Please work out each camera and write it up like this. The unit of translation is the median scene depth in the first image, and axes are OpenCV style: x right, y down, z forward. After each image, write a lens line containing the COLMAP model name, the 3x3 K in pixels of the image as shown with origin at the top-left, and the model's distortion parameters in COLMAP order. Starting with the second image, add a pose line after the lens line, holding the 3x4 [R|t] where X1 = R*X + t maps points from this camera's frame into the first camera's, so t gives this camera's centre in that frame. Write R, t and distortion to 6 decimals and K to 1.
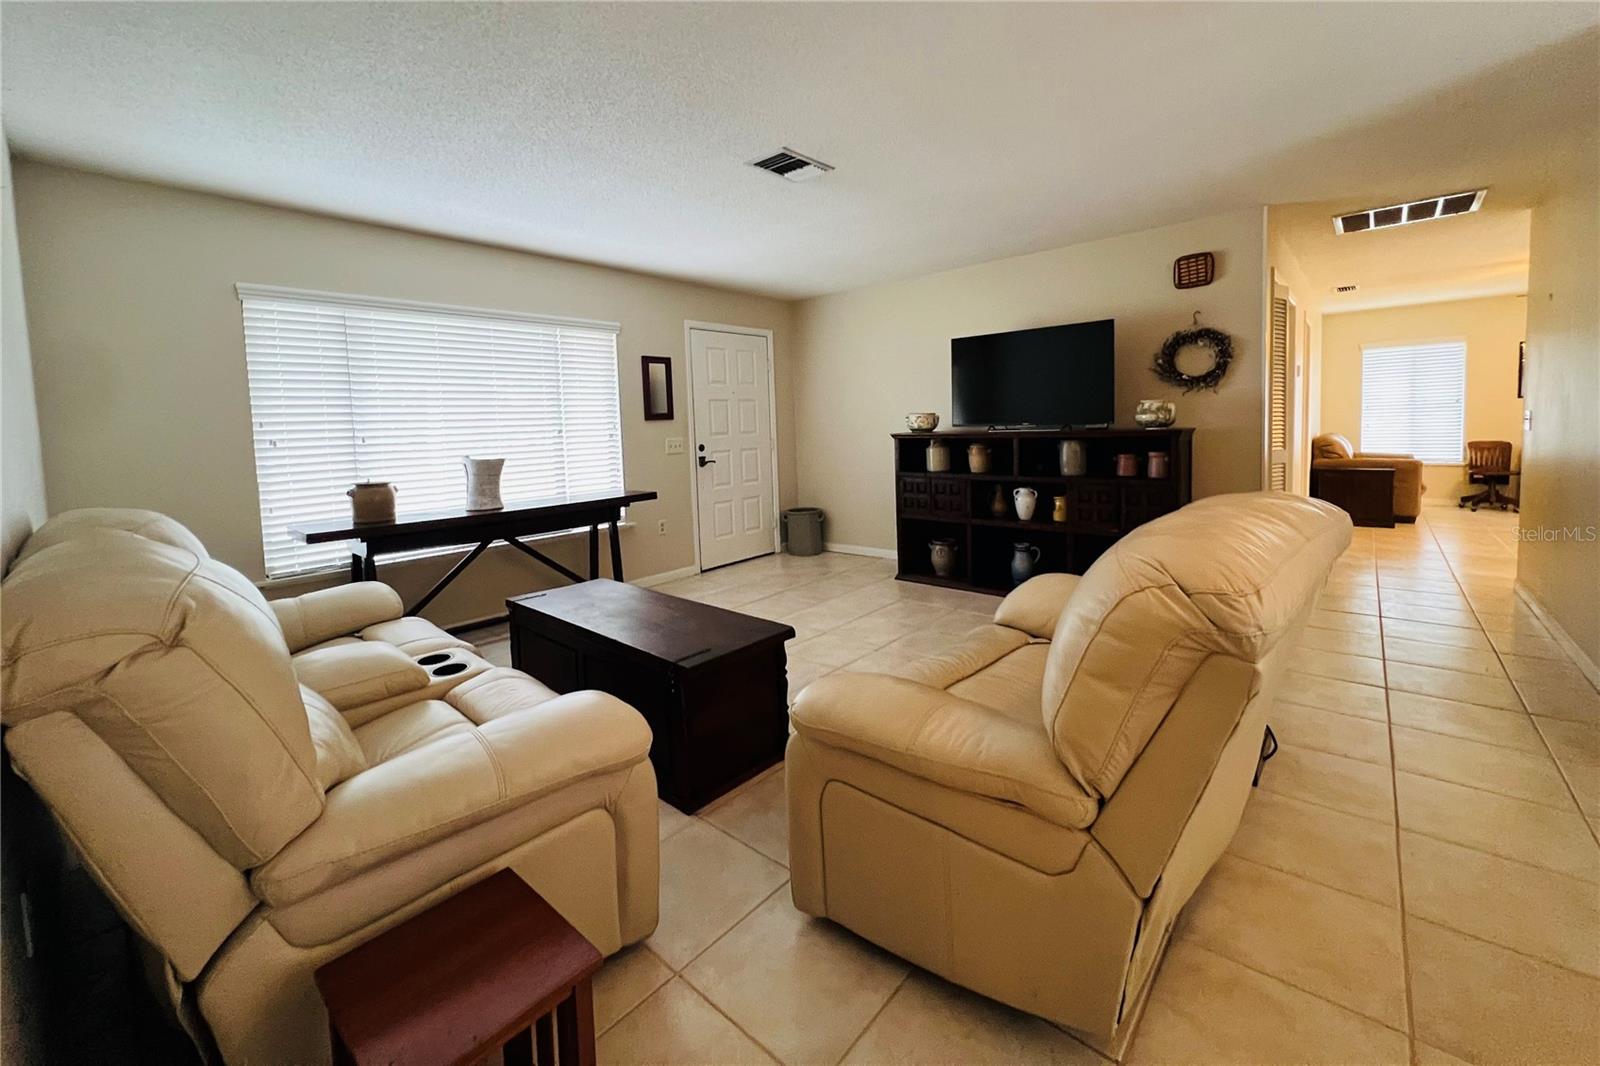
lens RADIAL K [[639.7, 0, 796.4], [0, 639.7, 469.0], [0, 0, 1]] dist [0.000526, 0.000175]
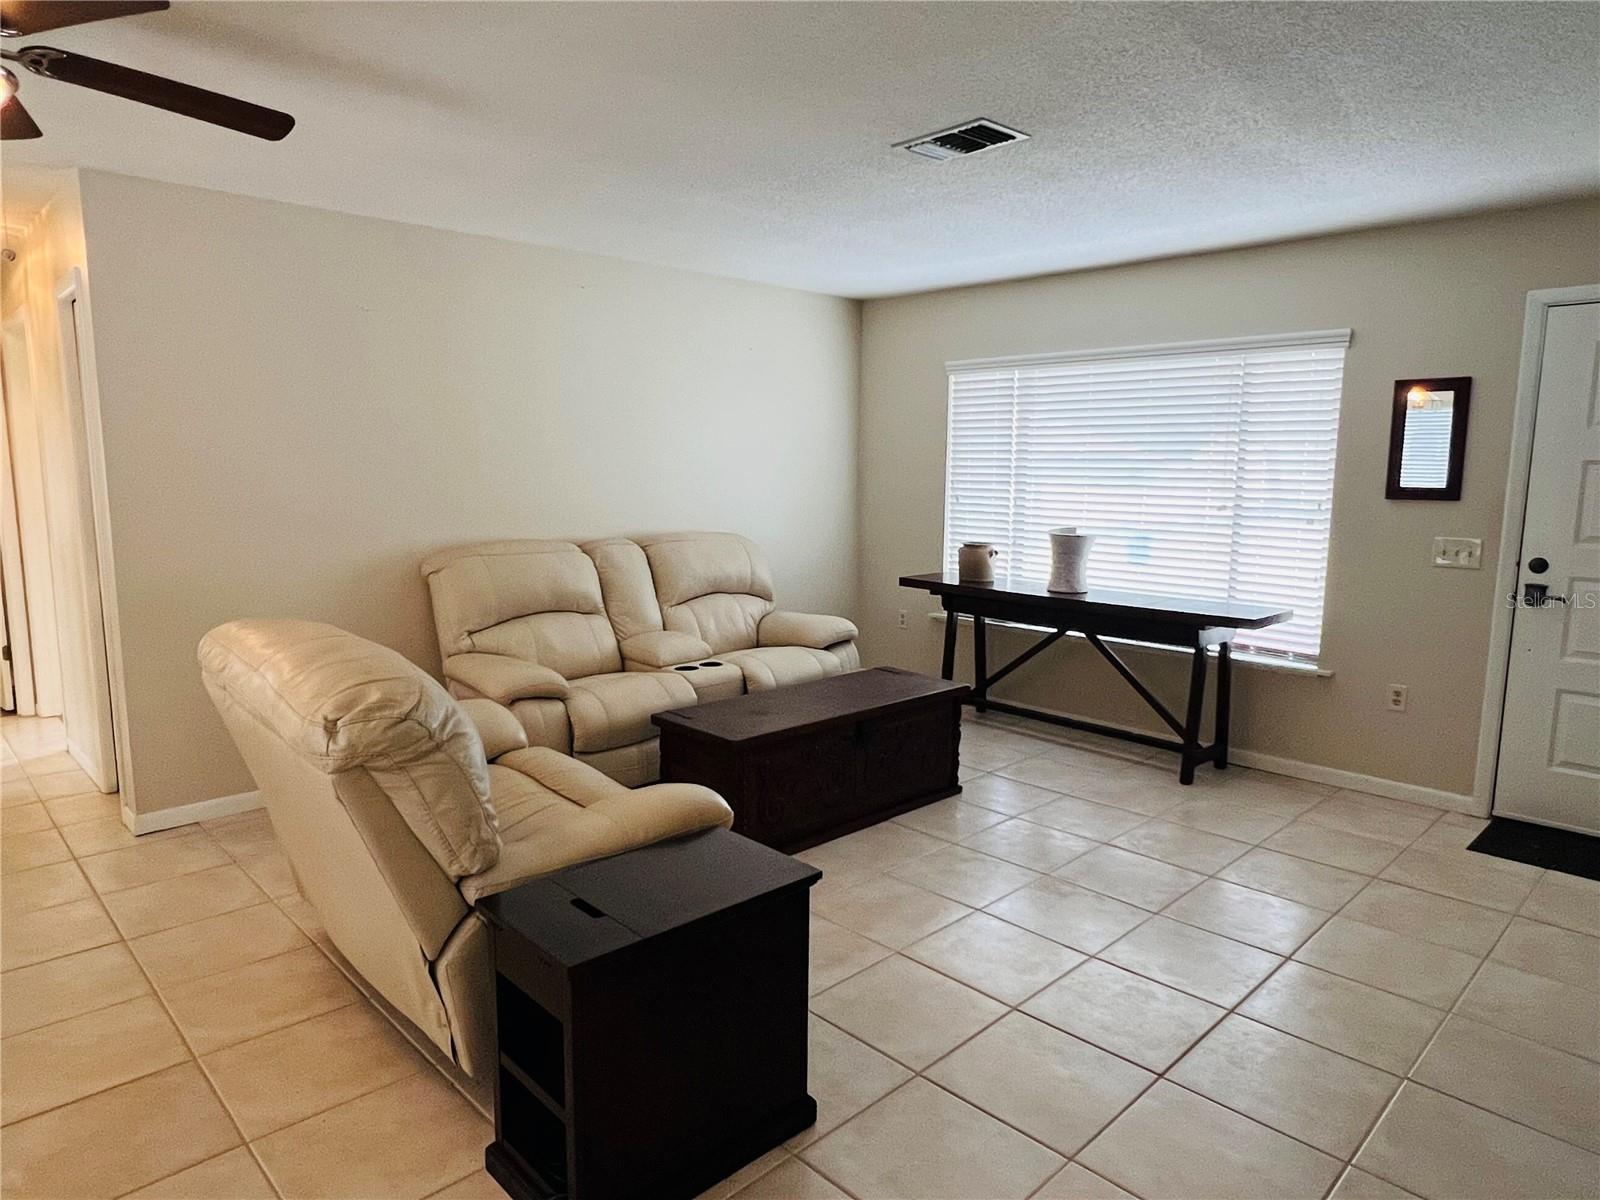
lens RADIAL K [[979.3, 0, 793.7], [0, 979.3, 613.9], [0, 0, 1]] dist [-0.024289, 0.019123]
pose [[-0.069533, 0.189718, -0.979373, 0.801006], [-0.070579, 0.978354, 0.194531, -0.133158], [0.995080, 0.082650, -0.054638, 0.682949]]
